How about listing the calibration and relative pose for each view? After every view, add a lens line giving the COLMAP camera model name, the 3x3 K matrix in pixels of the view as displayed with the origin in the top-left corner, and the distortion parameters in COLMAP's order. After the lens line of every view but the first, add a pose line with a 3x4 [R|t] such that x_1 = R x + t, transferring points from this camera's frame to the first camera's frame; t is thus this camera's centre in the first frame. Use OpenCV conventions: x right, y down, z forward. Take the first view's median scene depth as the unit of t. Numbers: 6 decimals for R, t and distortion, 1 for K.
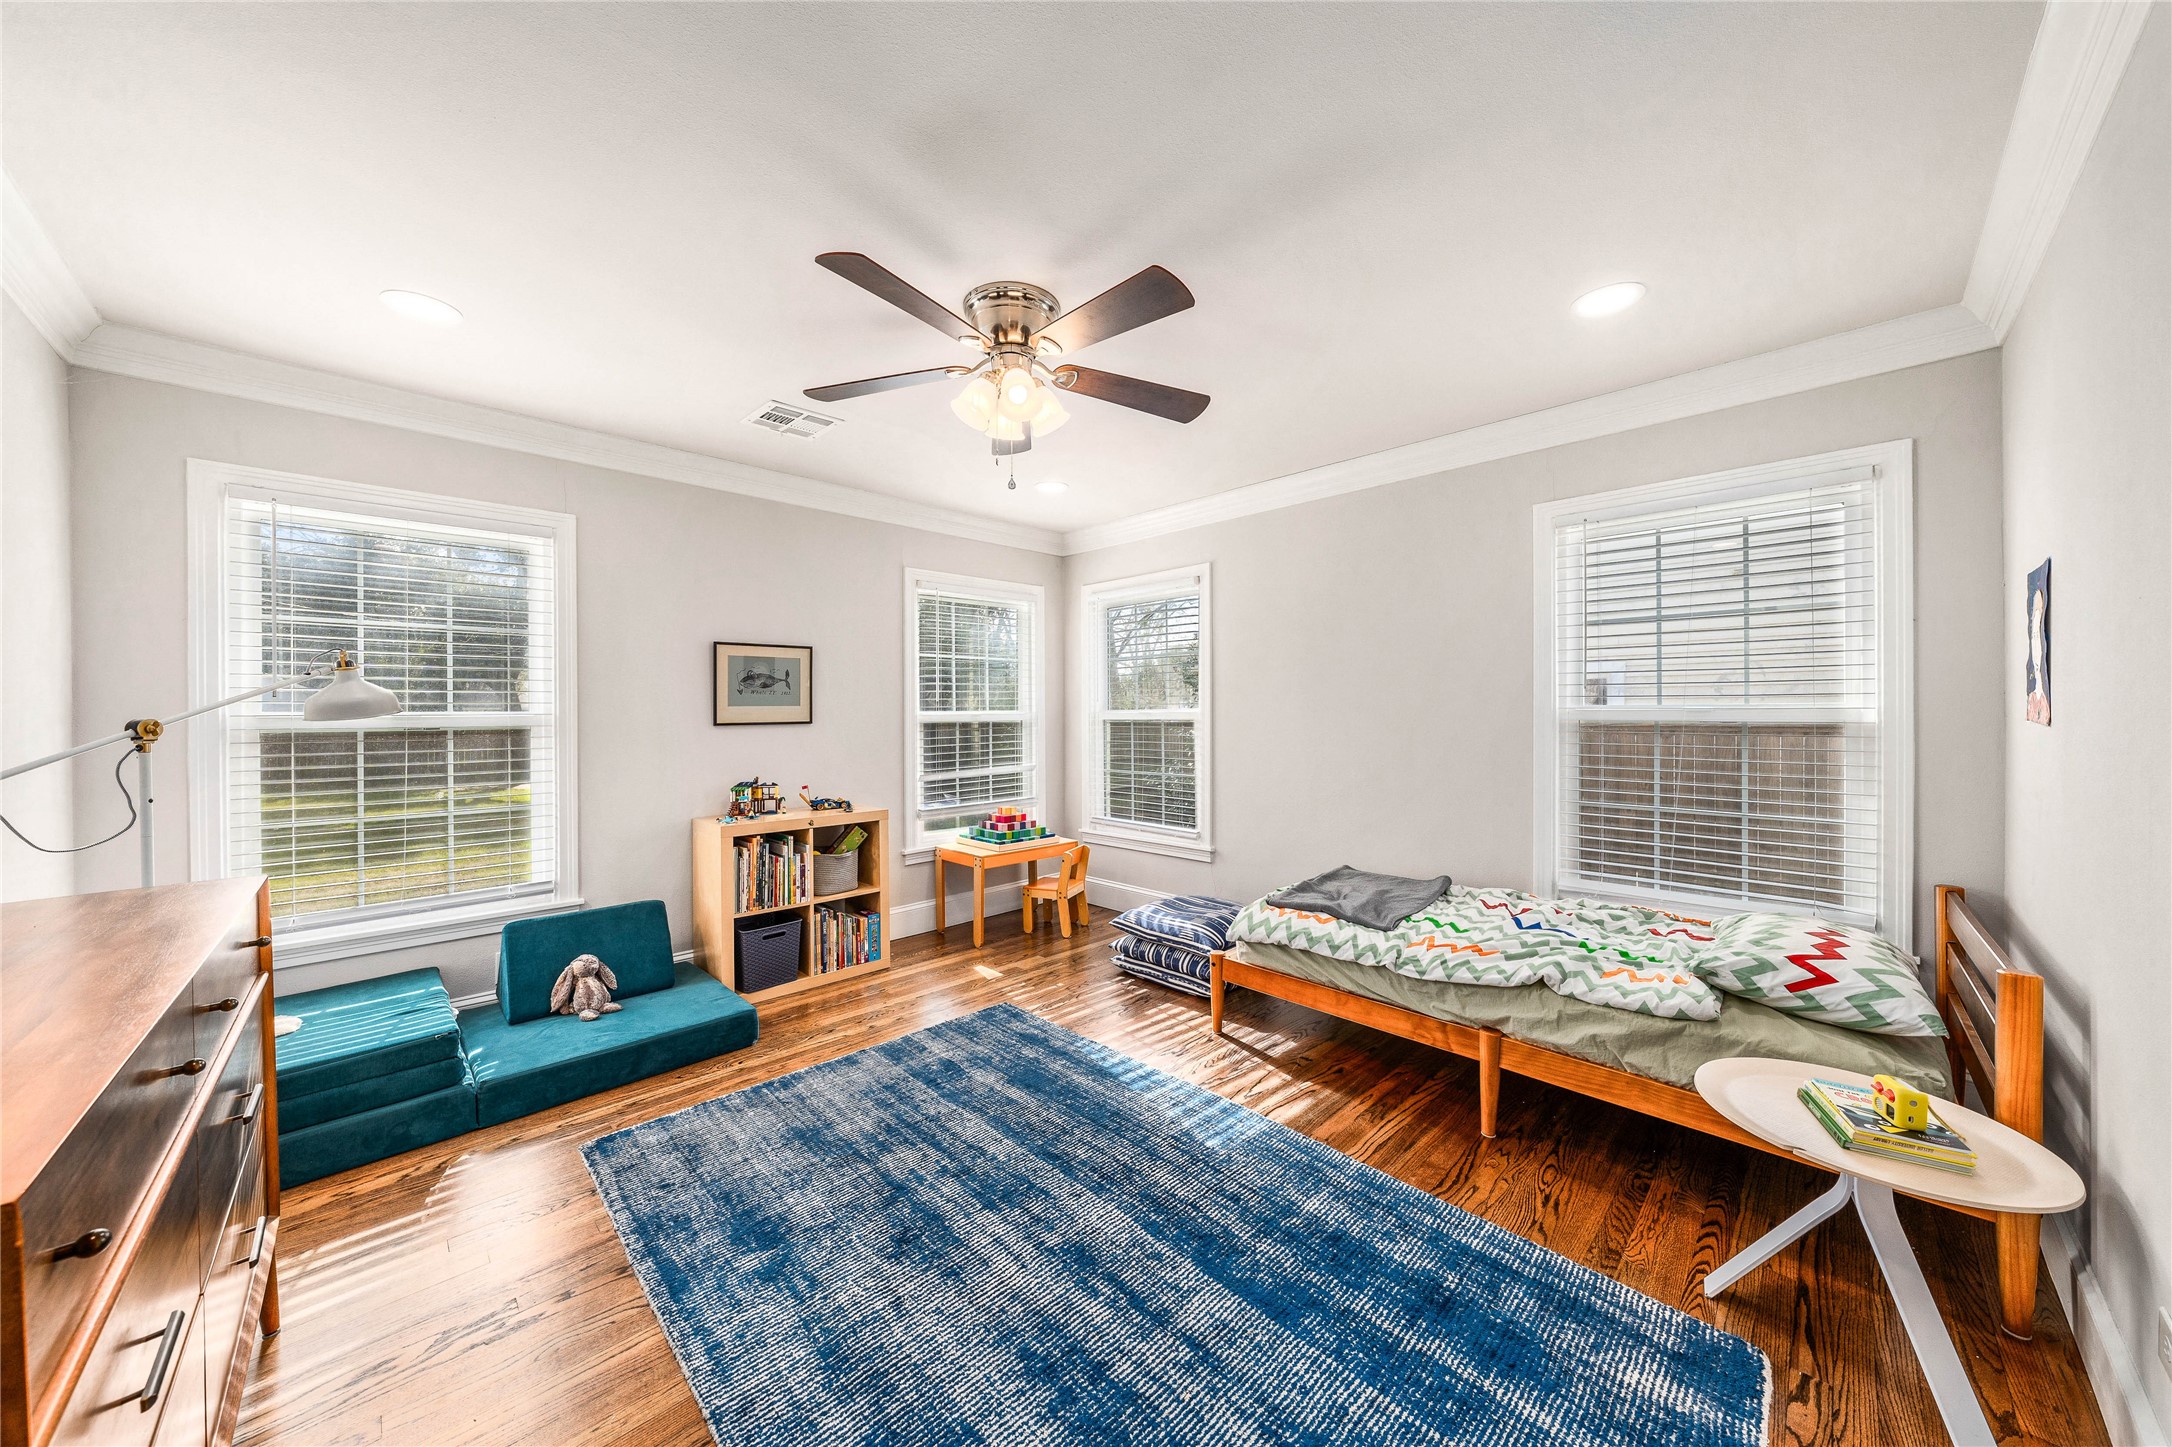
lens RADIAL K [[753.2, 0, 1090.7], [0, 753.2, 719.7], [0, 0, 1]] dist [-0.001509, 0.000559]
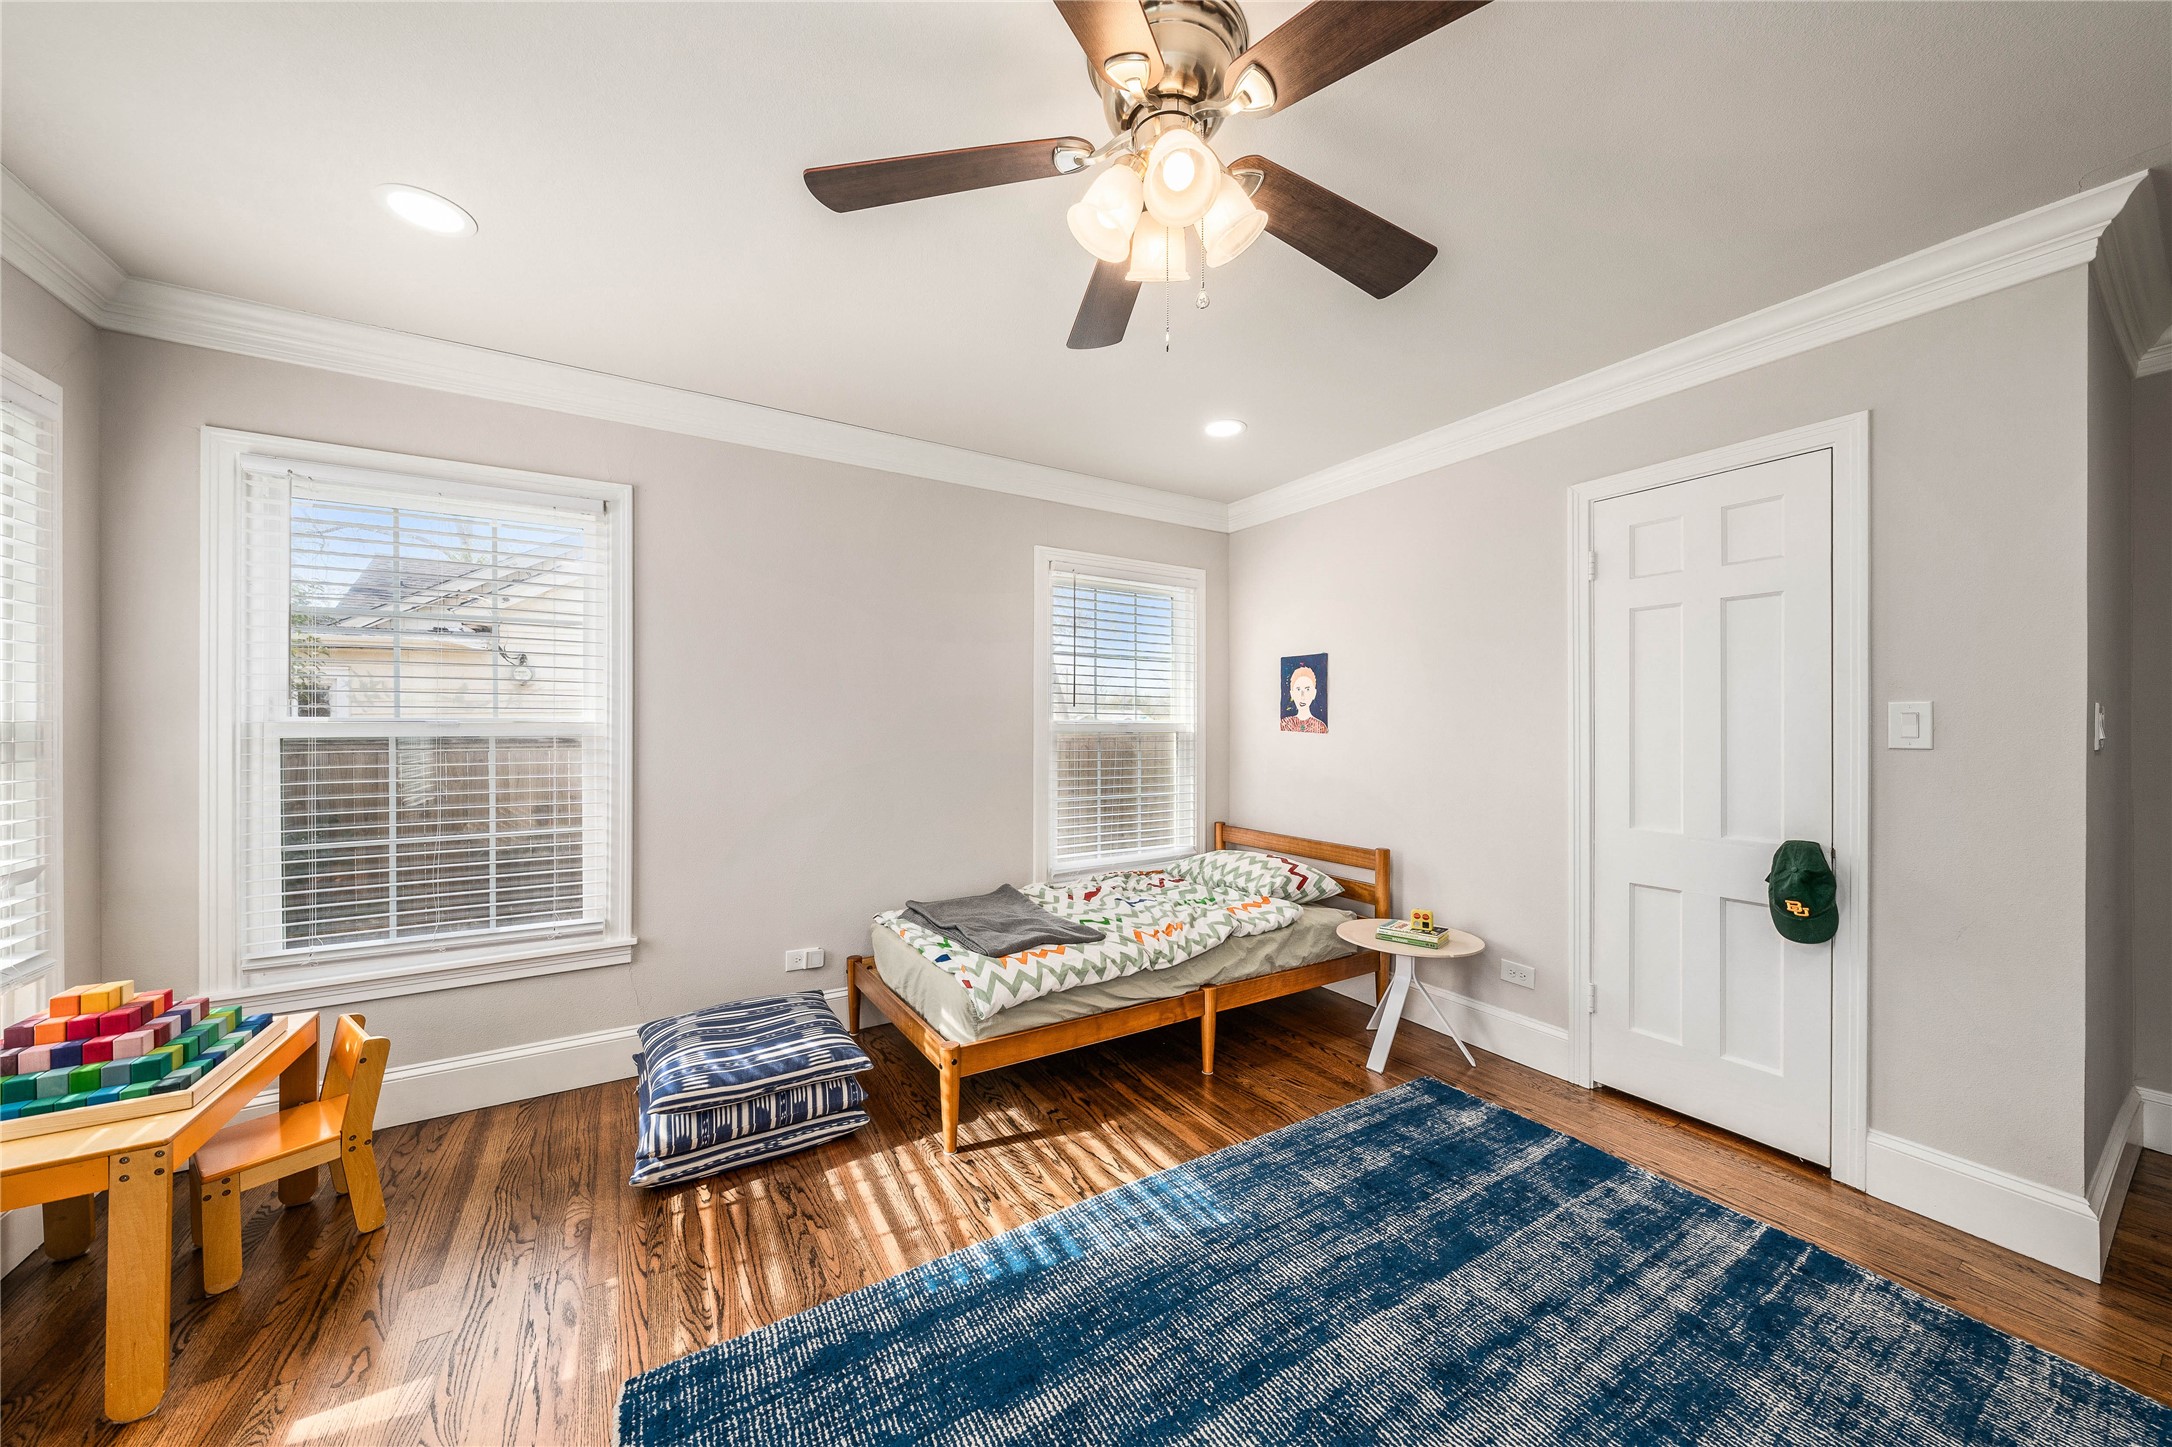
lens RADIAL K [[753.2, 0, 1084.1], [0, 753.2, 723.0], [0, 0, 1]] dist [-0.001509, 0.000559]
pose [[0.213004, 0.003615, 0.977045, -0.623777], [0.003380, 0.999984, -0.004437, -0.009037], [-0.977045, 0.004247, 0.212989, 0.823731]]
